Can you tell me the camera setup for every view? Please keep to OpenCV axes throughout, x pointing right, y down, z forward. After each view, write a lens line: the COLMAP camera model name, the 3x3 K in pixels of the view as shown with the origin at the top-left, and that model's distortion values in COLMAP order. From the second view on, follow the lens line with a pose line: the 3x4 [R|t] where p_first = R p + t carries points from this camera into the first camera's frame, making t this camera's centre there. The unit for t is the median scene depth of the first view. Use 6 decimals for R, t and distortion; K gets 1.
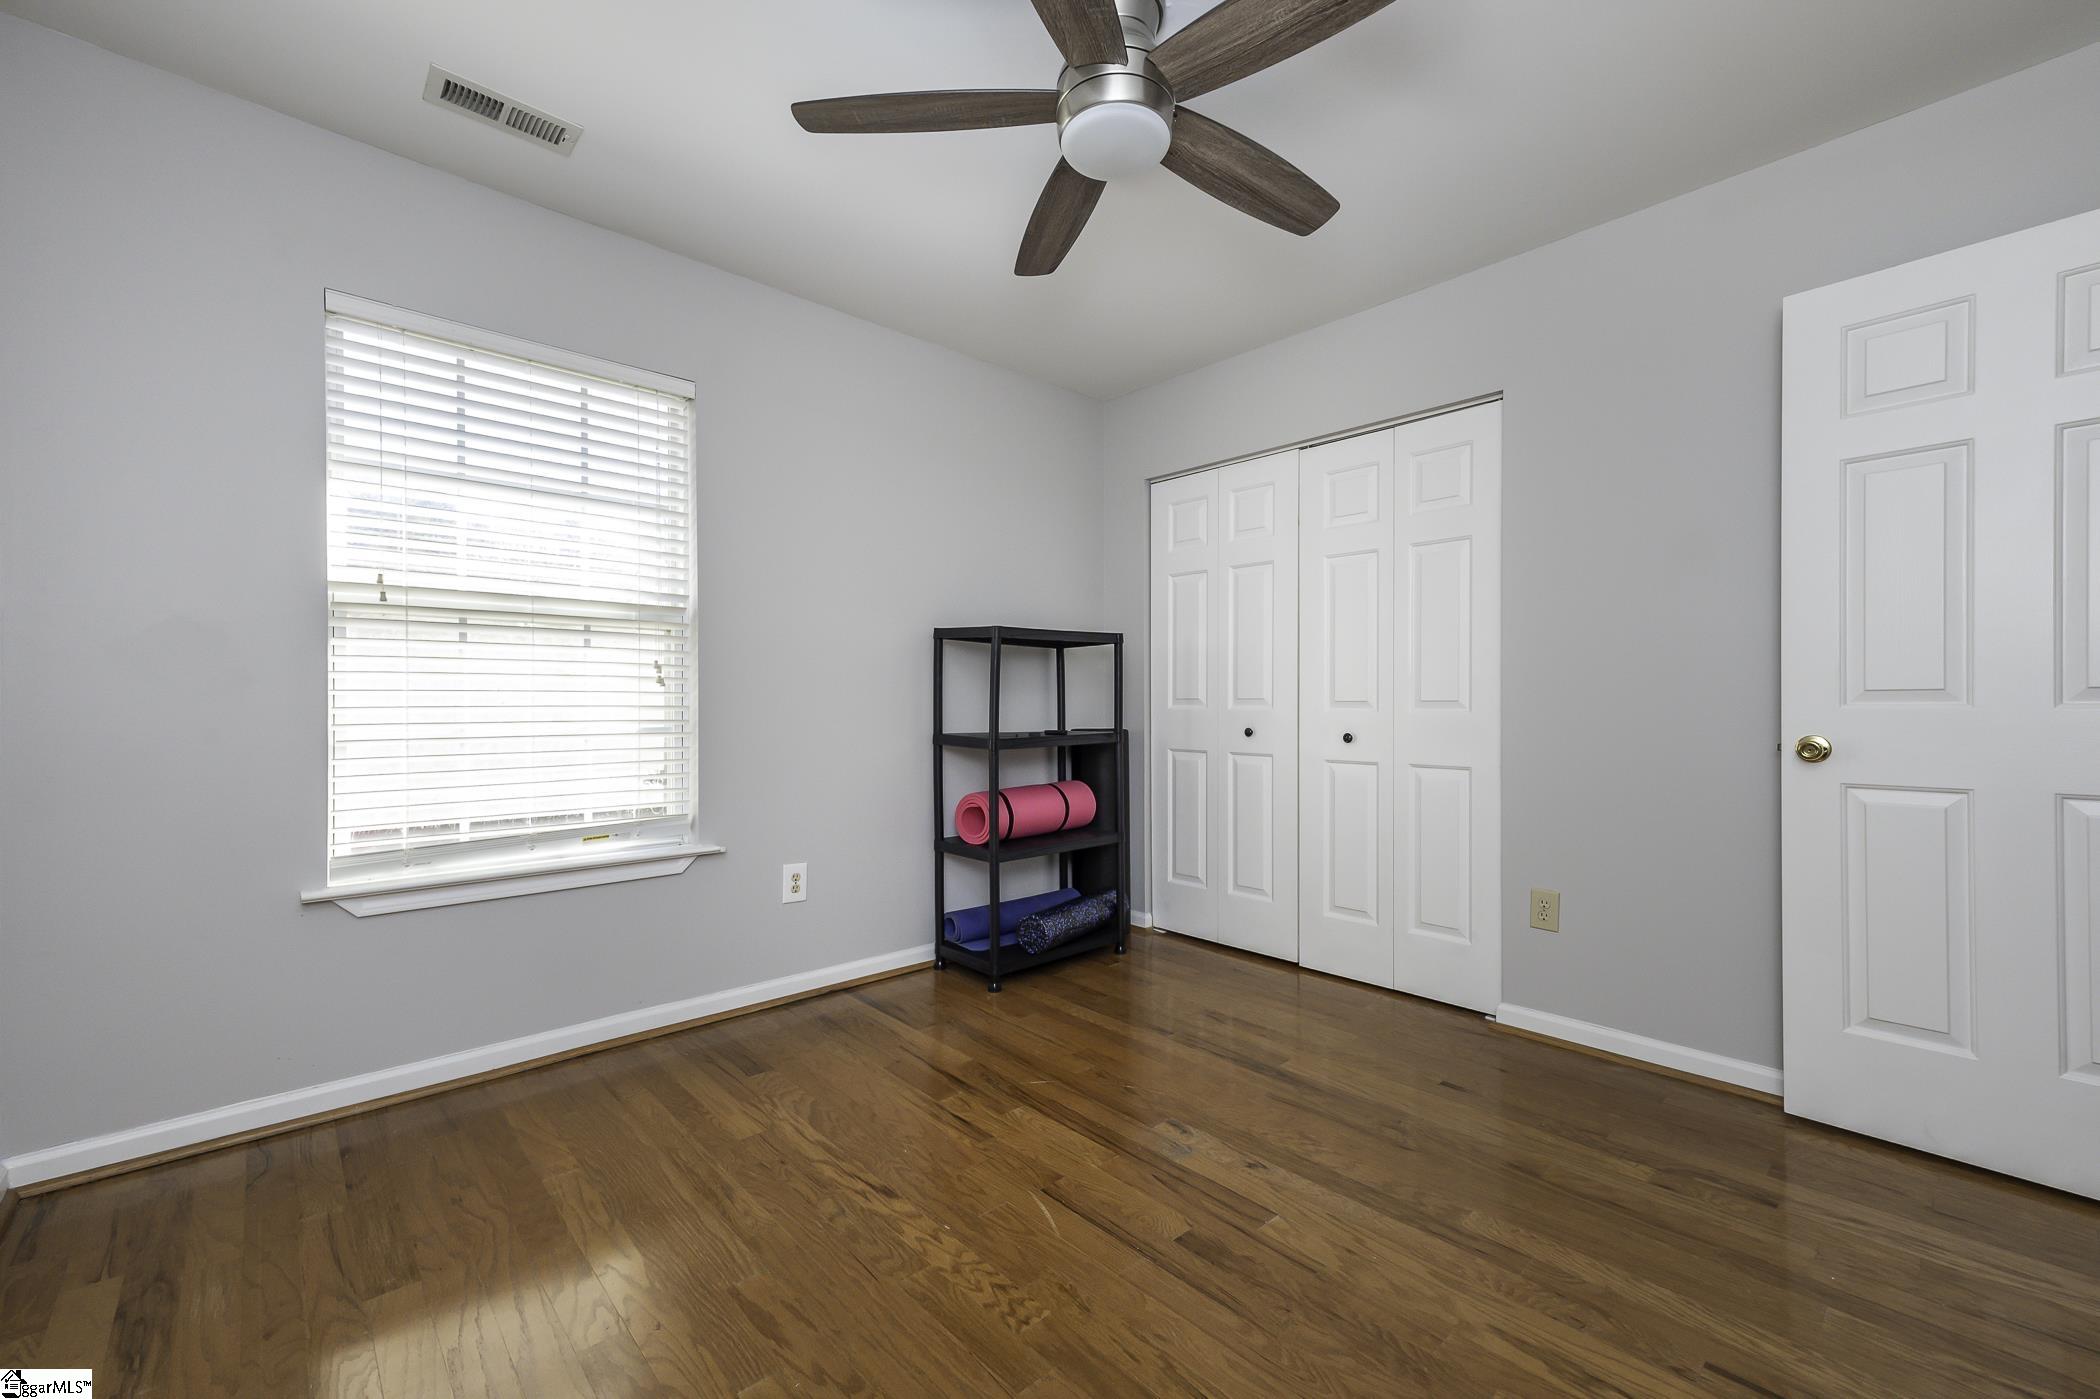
lens RADIAL K [[840.5, 0, 1052.9], [0, 840.5, 701.6], [0, 0, 1]] dist [0.009897, -0.000269]
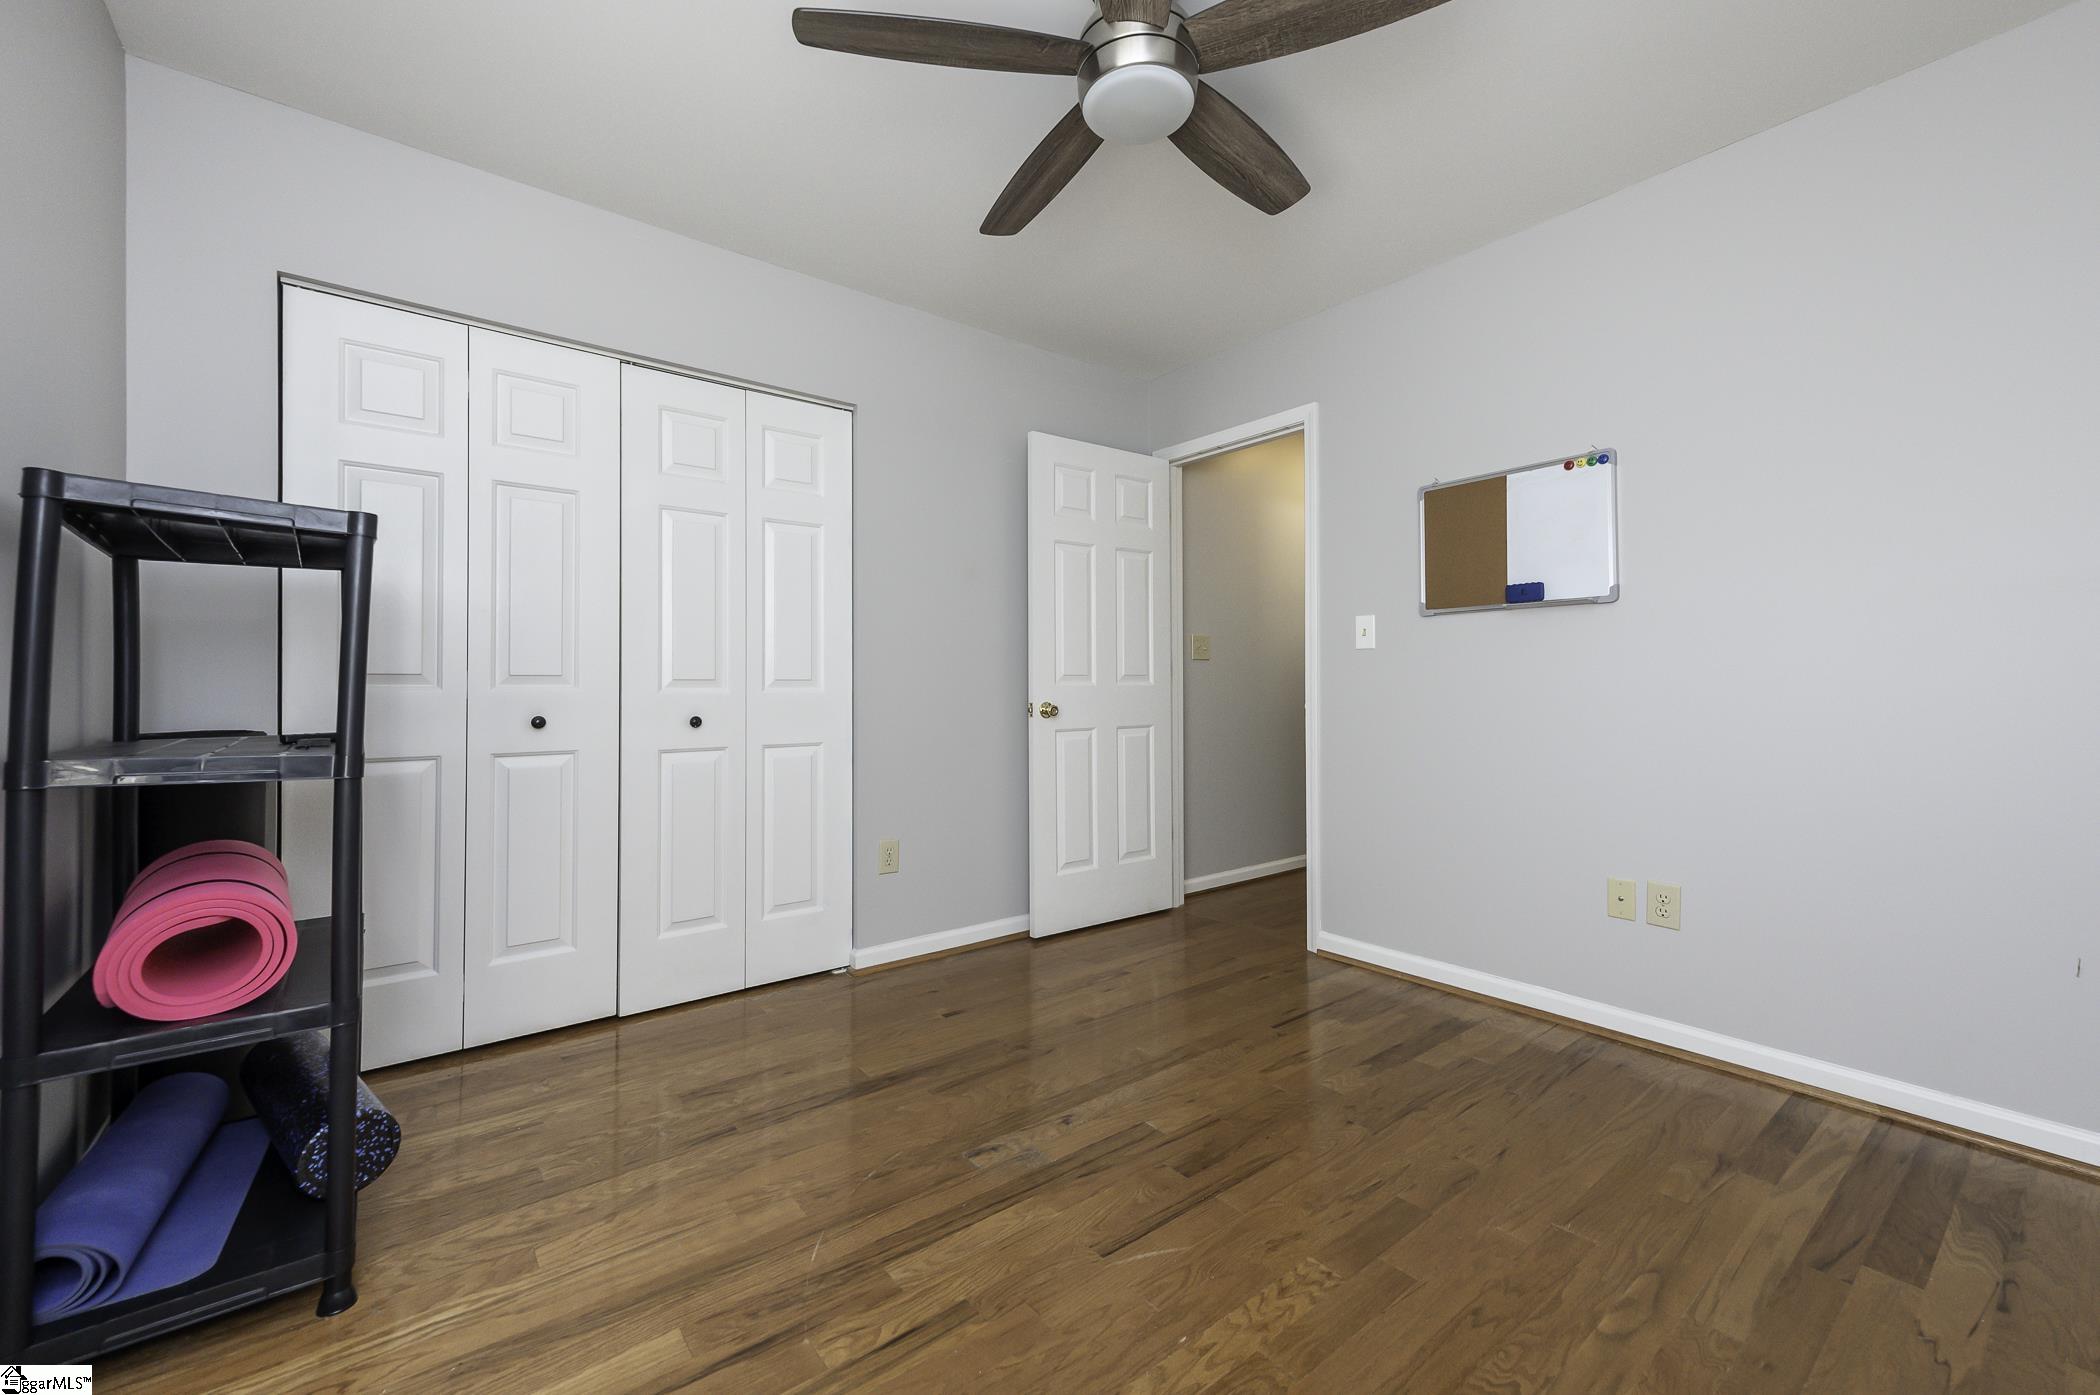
lens RADIAL K [[863.8, 0, 1047.1], [0, 863.8, 669.5], [0, 0, 1]] dist [0.011879, -0.000065]
pose [[0.078217, 0.018687, 0.996761, -0.665089], [0.000126, 0.999824, -0.018755, 0.007813], [-0.996936, 0.001593, 0.078201, 0.736854]]
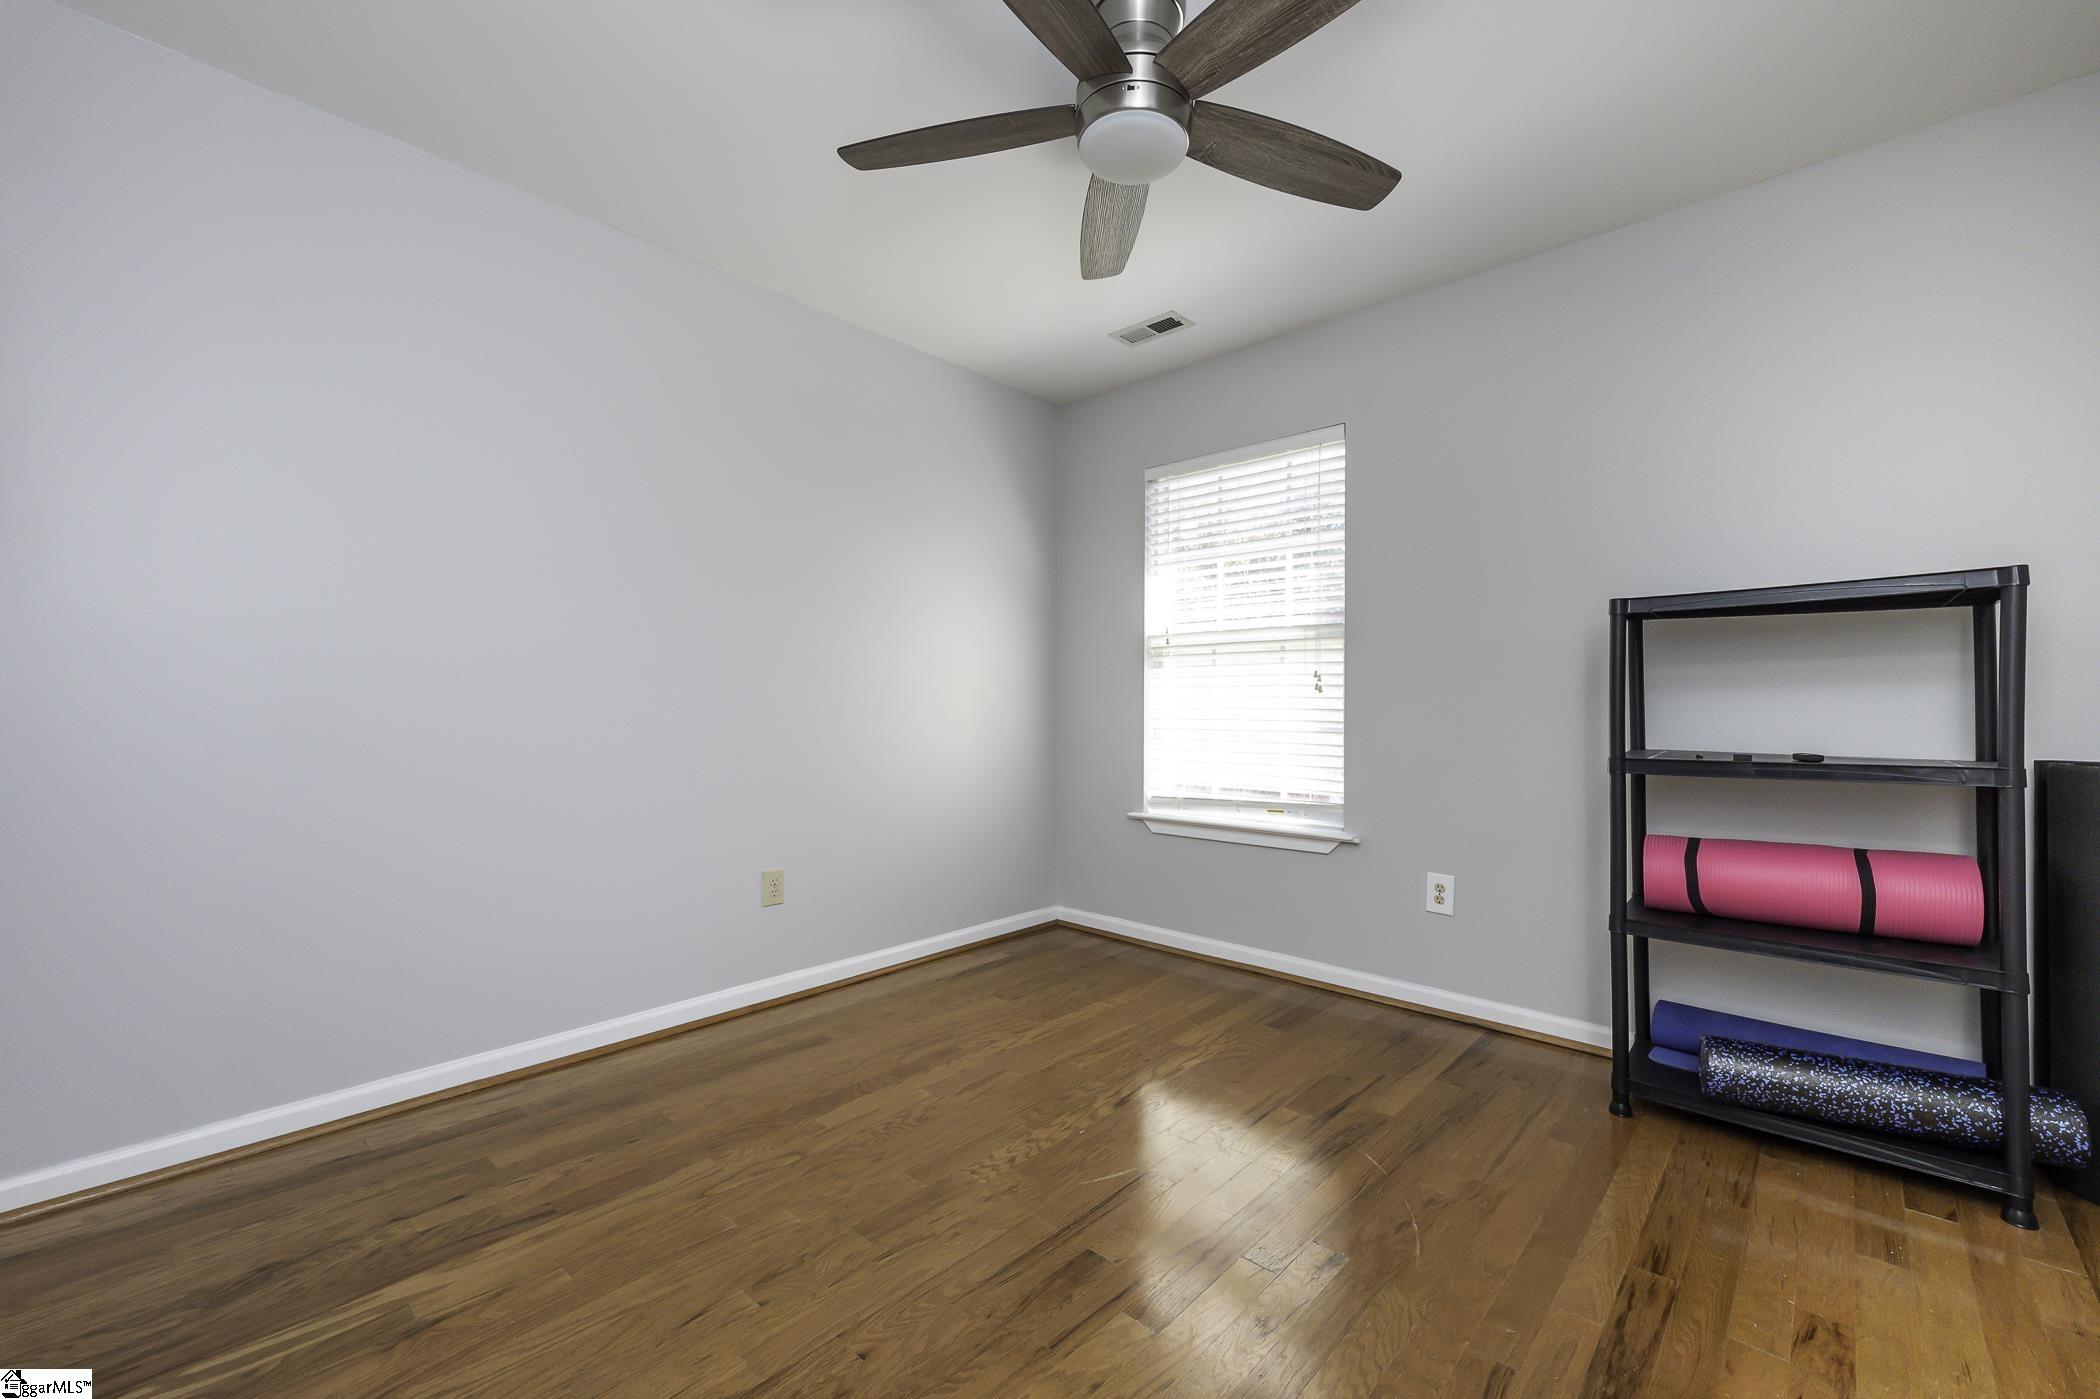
lens RADIAL K [[840.5, 0, 1052.9], [0, 840.5, 701.6], [0, 0, 1]] dist [0.009897, -0.000269]
pose [[0.095402, -0.006300, -0.995419, 0.760096], [-0.000454, 0.999980, -0.006372, 0.002983], [0.995439, 0.001060, 0.095397, 0.583362]]
